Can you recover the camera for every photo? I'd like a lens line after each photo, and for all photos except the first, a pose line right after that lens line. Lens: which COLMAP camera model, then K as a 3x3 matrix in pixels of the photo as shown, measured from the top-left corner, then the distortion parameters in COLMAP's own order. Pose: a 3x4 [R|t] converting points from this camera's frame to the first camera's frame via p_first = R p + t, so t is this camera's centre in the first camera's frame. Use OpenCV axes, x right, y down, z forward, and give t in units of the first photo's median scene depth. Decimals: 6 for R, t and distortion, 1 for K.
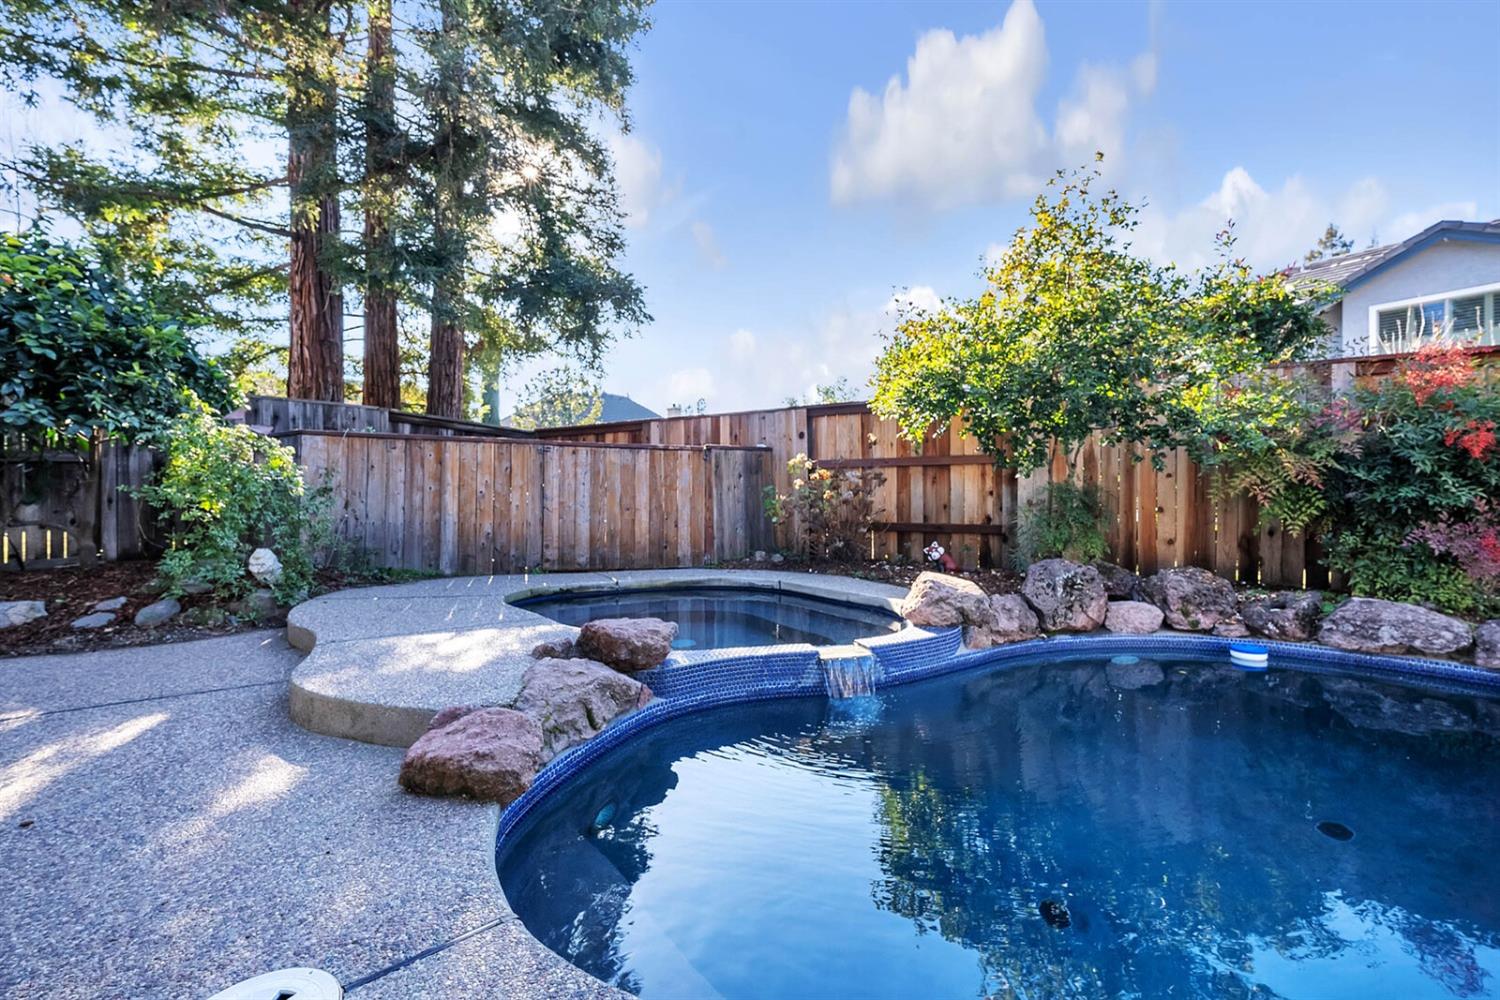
lens RADIAL K [[622.3, 0, 749.1], [0, 622.3, 492.1], [0, 0, 1]] dist [0.003740, -0.001144]
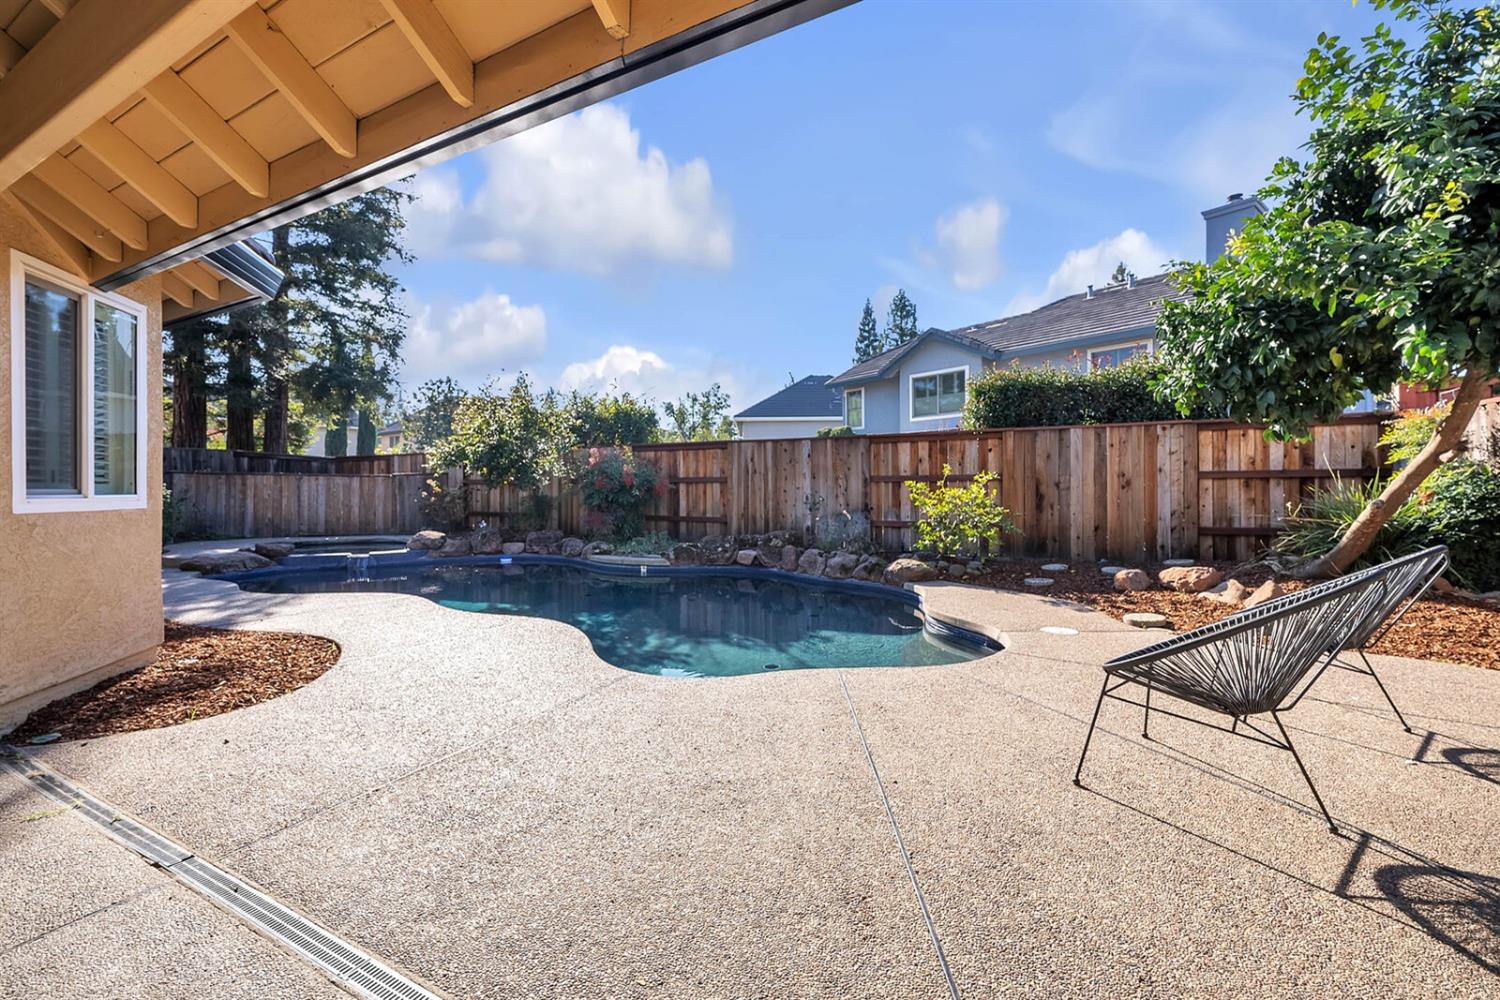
lens RADIAL K [[622.3, 0, 748.3], [0, 622.3, 491.8], [0, 0, 1]] dist [0.003740, -0.001144]
pose [[0.996890, -0.002283, 0.078779, 1.061103], [0.000949, 0.999856, 0.016966, -0.058921], [-0.078806, -0.016838, 0.996748, -1.271141]]
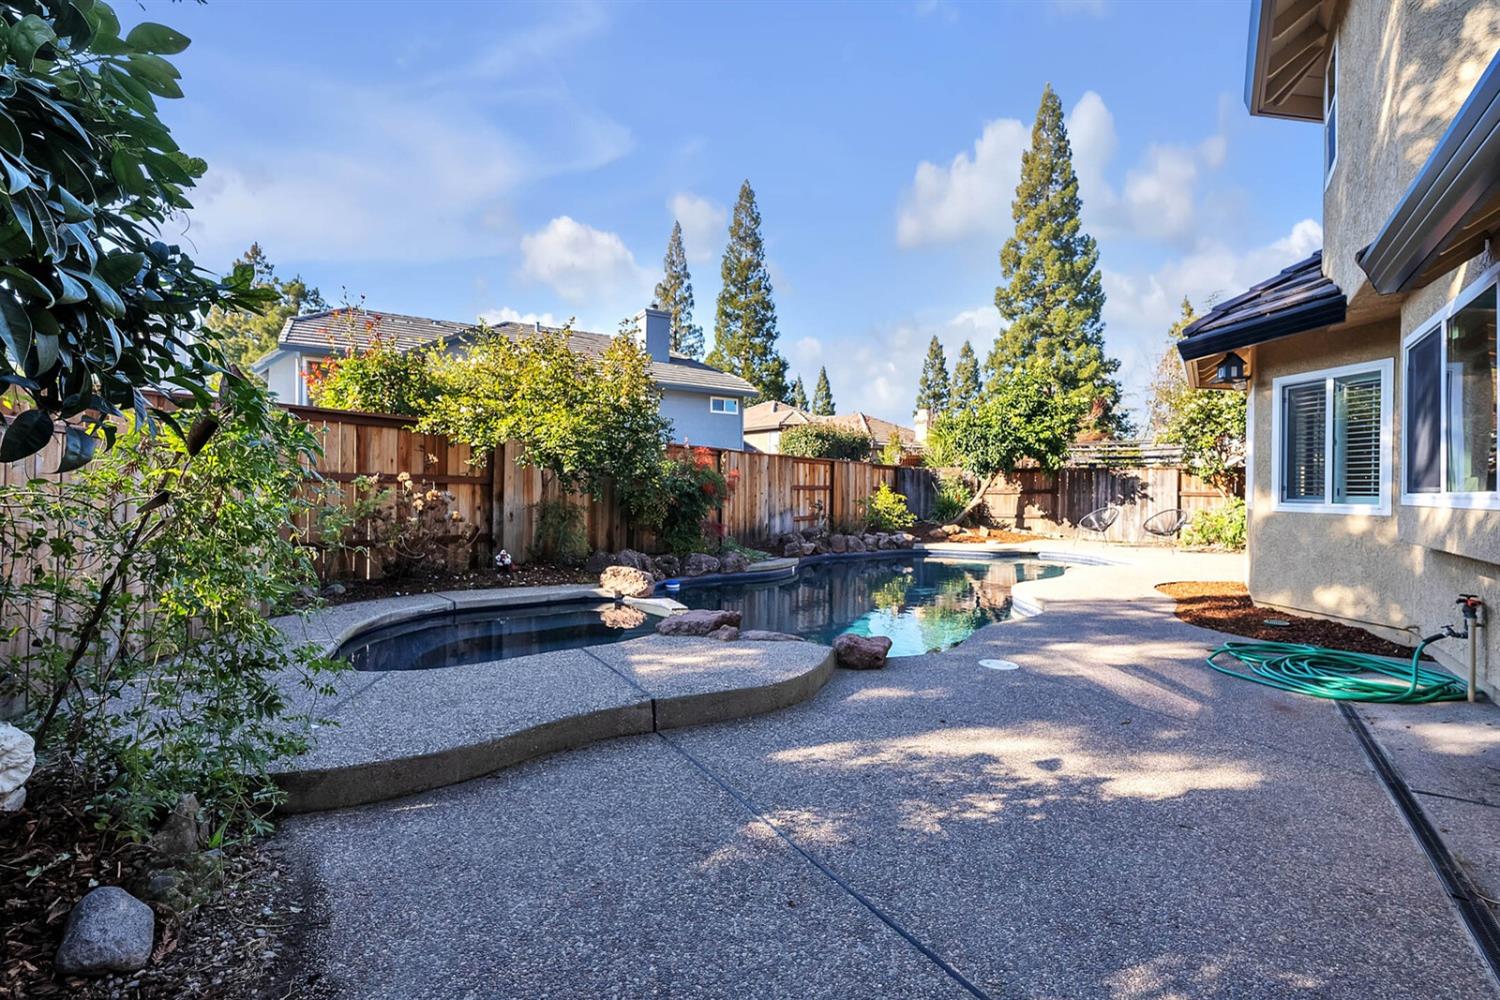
lens RADIAL K [[622.3, 0, 749.2], [0, 622.3, 493.8], [0, 0, 1]] dist [0.003740, -0.001144]
pose [[0.065148, -0.002591, 0.997872, -0.908847], [-0.017490, 0.999840, 0.003738, -0.045612], [-0.997722, -0.017696, 0.065092, 0.436213]]
